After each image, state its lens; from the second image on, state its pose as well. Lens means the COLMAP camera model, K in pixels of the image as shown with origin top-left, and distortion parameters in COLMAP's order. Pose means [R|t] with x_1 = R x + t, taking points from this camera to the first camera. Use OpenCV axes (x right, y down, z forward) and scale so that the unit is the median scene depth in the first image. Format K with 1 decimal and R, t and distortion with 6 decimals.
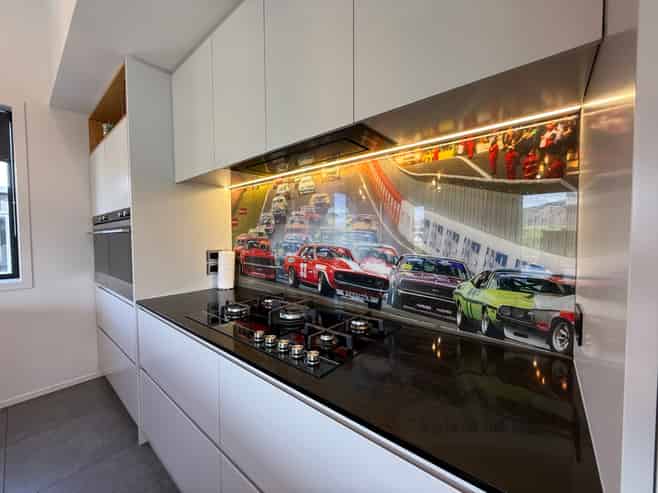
lens RADIAL K [[262.3, 0, 328.5], [0, 262.3, 245.3], [0, 0, 1]] dist [-0.000306, -0.000007]
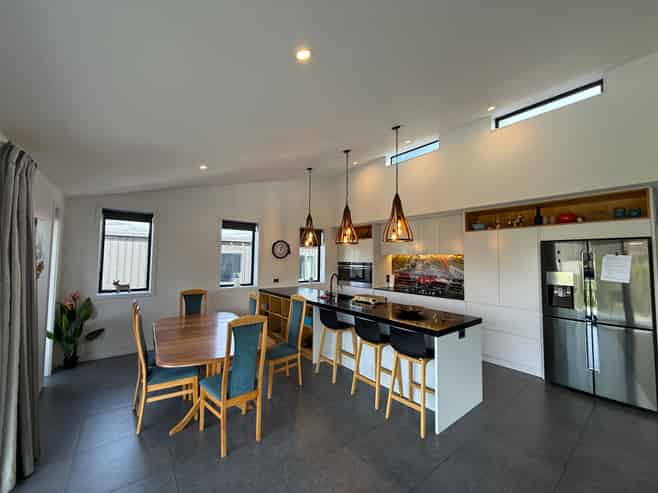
lens RADIAL K [[262.3, 0, 330.4], [0, 262.3, 245.8], [0, 0, 1]] dist [-0.000306, -0.000007]
pose [[0.974890, 0.000630, -0.222688, -0.501528], [-0.020694, 0.995925, -0.087778, -0.046629], [0.221726, 0.090182, 0.970930, -2.727436]]
